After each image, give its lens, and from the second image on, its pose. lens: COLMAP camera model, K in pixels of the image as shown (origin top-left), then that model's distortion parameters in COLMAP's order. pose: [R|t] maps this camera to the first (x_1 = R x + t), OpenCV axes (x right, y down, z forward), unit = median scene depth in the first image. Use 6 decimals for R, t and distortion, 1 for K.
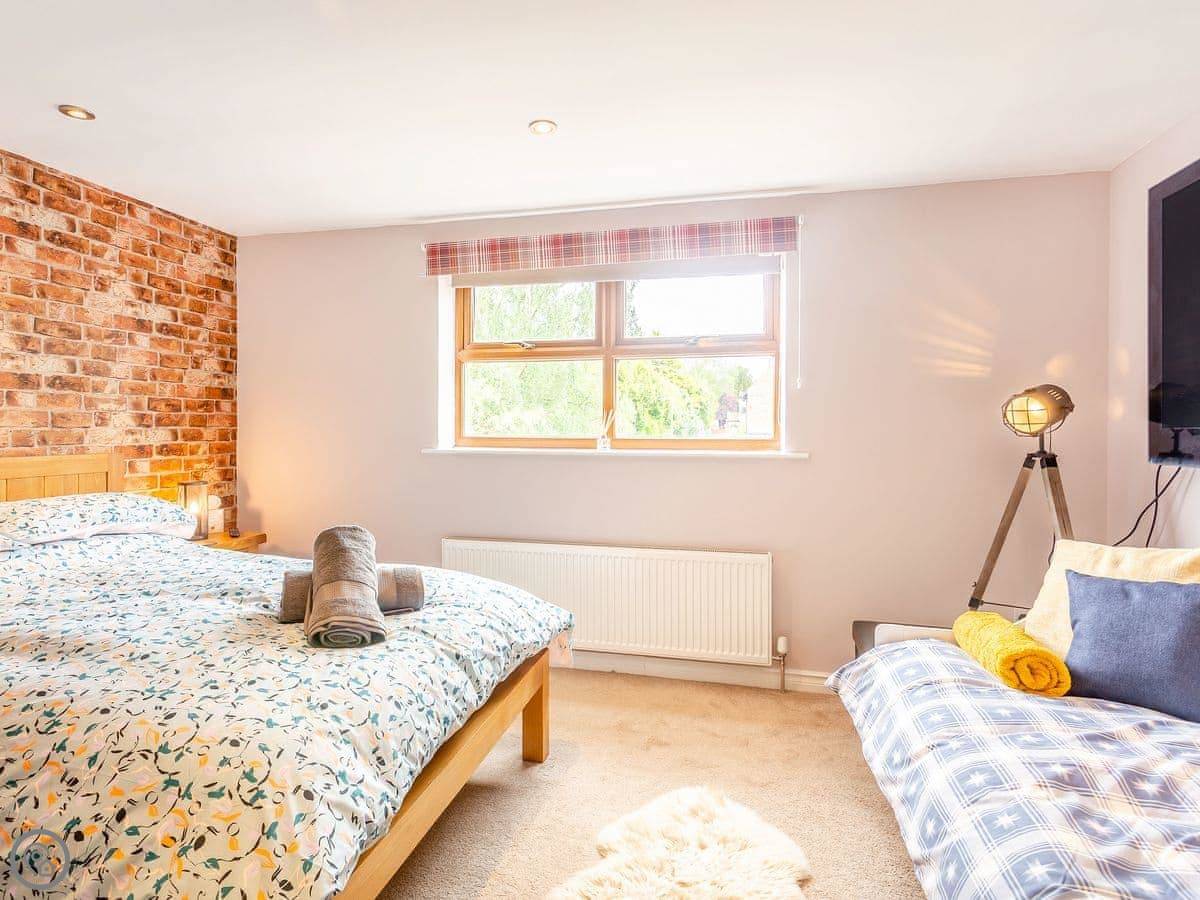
lens RADIAL K [[657.1, 0, 566.3], [0, 657.1, 415.8], [0, 0, 1]] dist [-0.003972, 0.001126]
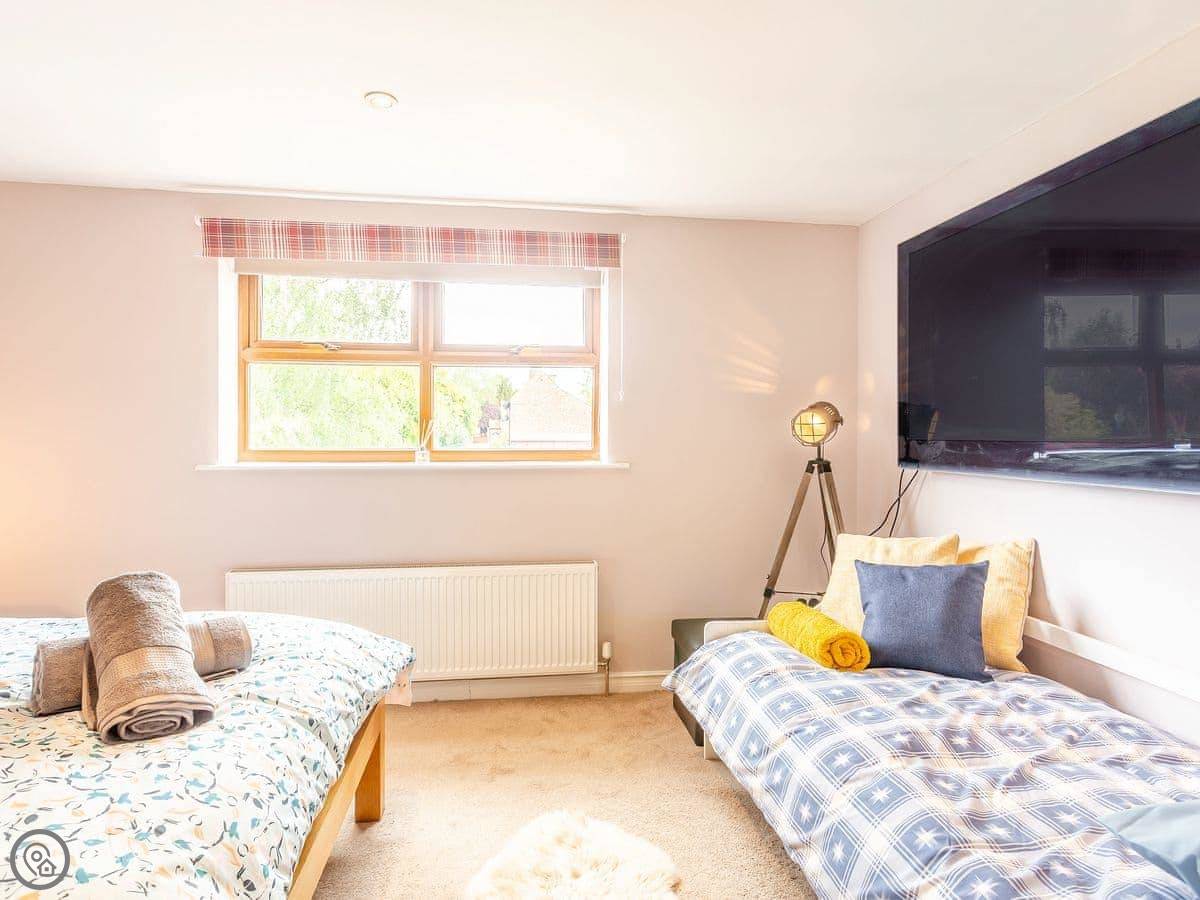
lens RADIAL K [[657.1, 0, 595.7], [0, 657.1, 426.2], [0, 0, 1]] dist [0.000866, 0.002255]
pose [[0.926818, 0.003949, 0.375489, -0.110709], [-0.005238, 0.999983, 0.002412, -0.006029], [-0.375473, -0.004202, 0.926824, 0.079733]]
